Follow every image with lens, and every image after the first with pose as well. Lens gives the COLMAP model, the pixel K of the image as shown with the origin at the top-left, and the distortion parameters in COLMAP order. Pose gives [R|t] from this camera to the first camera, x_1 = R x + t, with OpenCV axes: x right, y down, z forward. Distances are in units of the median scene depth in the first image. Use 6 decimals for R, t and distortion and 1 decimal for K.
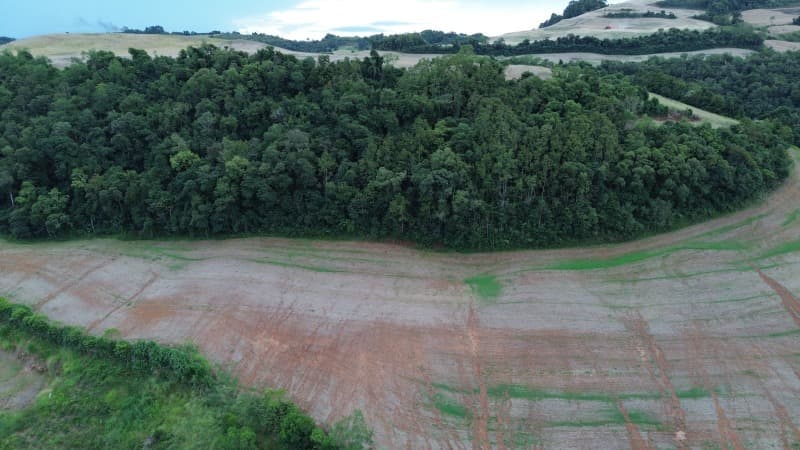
lens RADIAL K [[565.1, 0, 399.6], [0, 565.1, 223.9], [0, 0, 1]] dist [0.079855, -0.077127]
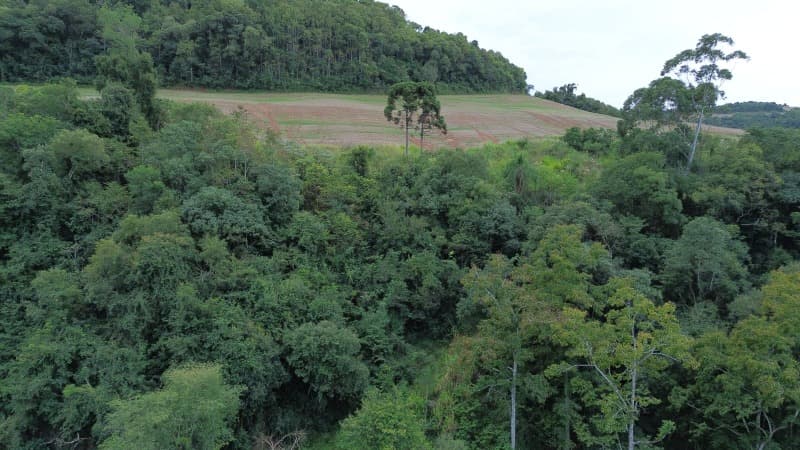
lens RADIAL K [[565.1, 0, 399.6], [0, 565.1, 223.9], [0, 0, 1]] dist [0.079855, -0.077127]
pose [[0.944510, -0.005882, 0.328430, 0.018810], [0.080802, 0.973278, -0.214943, 0.514551], [-0.318390, 0.229553, 0.919746, 0.030679]]
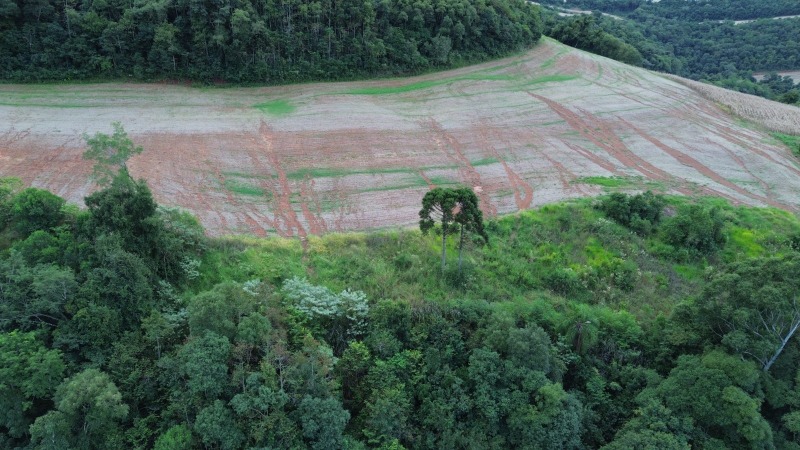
lens RADIAL K [[565.1, 0, 399.6], [0, 565.1, 223.9], [0, 0, 1]] dist [0.079855, -0.077127]
pose [[0.933946, -0.089350, 0.346066, 0.002023], [0.089088, 0.995884, 0.016697, 0.271115], [-0.346134, 0.015236, 0.938061, 0.070063]]
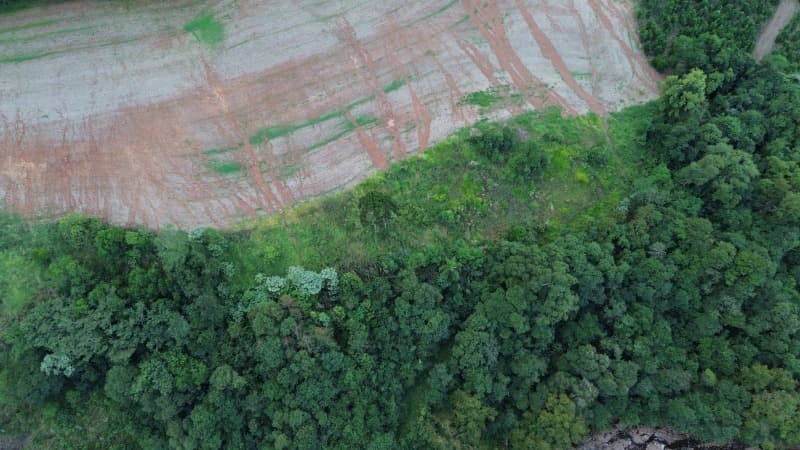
lens RADIAL K [[565.1, 0, 399.6], [0, 565.1, 223.9], [0, 0, 1]] dist [0.079855, -0.077127]
pose [[0.859231, -0.417695, 0.295386, -0.001998], [0.135574, 0.742658, 0.655803, -0.237252], [-0.493296, -0.523440, 0.694744, -0.063759]]
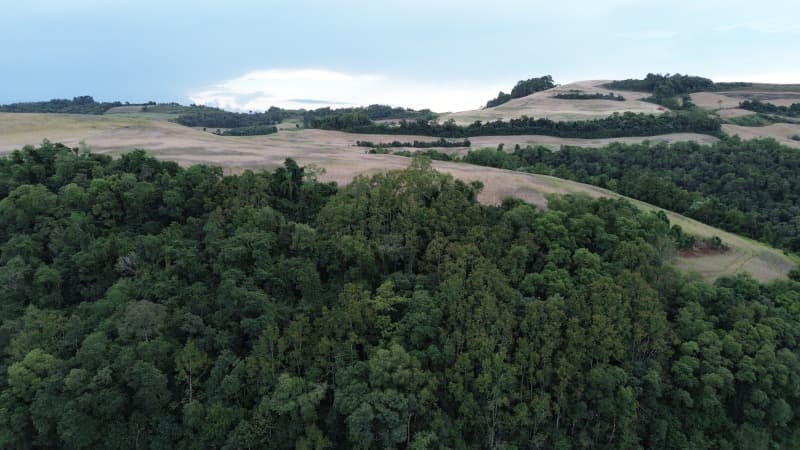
lens RADIAL K [[566.4, 0, 399.7], [0, 566.4, 223.7], [0, 0, 1]] dist [0.078250, -0.077061]
pose [[0.996059, -0.004028, 0.088597, 0.036043], [0.014194, 0.993331, -0.114423, -0.190626], [-0.087545, 0.115230, 0.989474, 0.404776]]
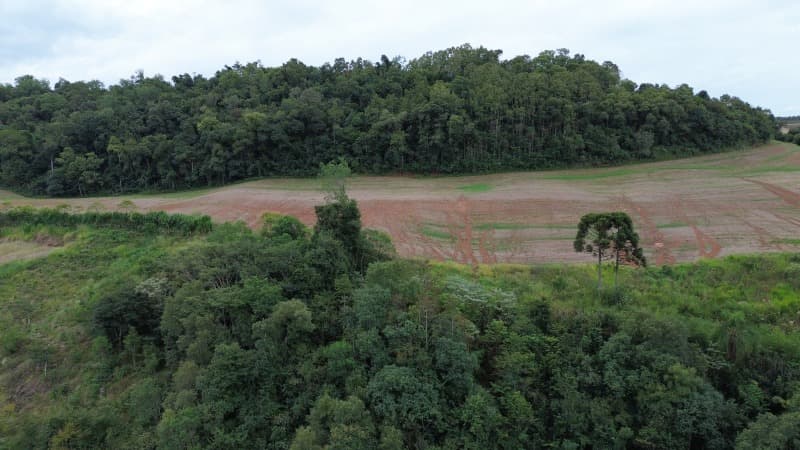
lens RADIAL K [[565.1, 0, 399.6], [0, 565.1, 223.9], [0, 0, 1]] dist [0.079855, -0.077127]
pose [[0.999074, 0.004394, -0.042790, 0.046925], [-0.015104, 0.967259, -0.253340, 0.404545], [0.040276, 0.253751, 0.966431, -0.010346]]
